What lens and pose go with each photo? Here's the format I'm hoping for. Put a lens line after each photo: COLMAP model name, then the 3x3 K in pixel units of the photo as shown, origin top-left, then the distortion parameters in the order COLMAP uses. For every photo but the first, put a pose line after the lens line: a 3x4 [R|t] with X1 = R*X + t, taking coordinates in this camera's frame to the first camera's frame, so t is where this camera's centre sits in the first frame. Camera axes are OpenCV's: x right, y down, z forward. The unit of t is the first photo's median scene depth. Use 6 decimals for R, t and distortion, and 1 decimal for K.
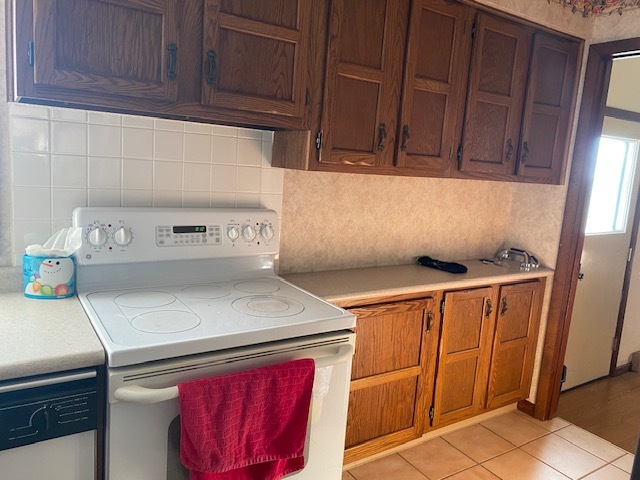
lens RADIAL K [[485.3, 0, 320.0], [0, 485.3, 240.0], [0, 0, 1]] dist [0.096134, -0.204631]
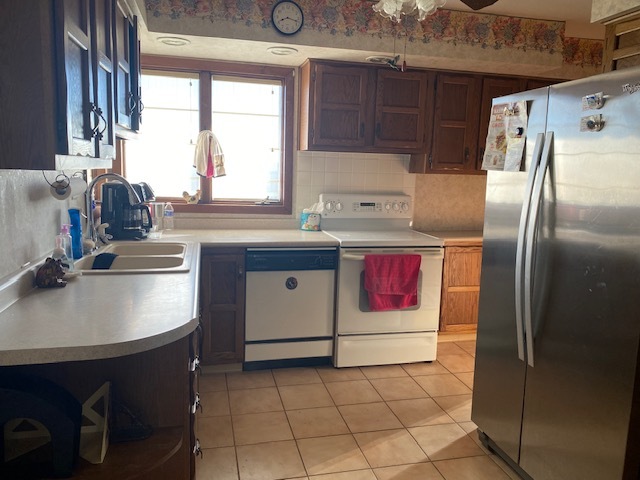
lens RADIAL K [[485.3, 0, 320.0], [0, 485.3, 240.0], [0, 0, 1]] dist [0.096134, -0.204631]
pose [[0.941787, 0.001915, -0.336205, 0.274286], [-0.013417, 0.999401, -0.031892, 0.225572], [0.335943, 0.034546, 0.941249, -1.161482]]
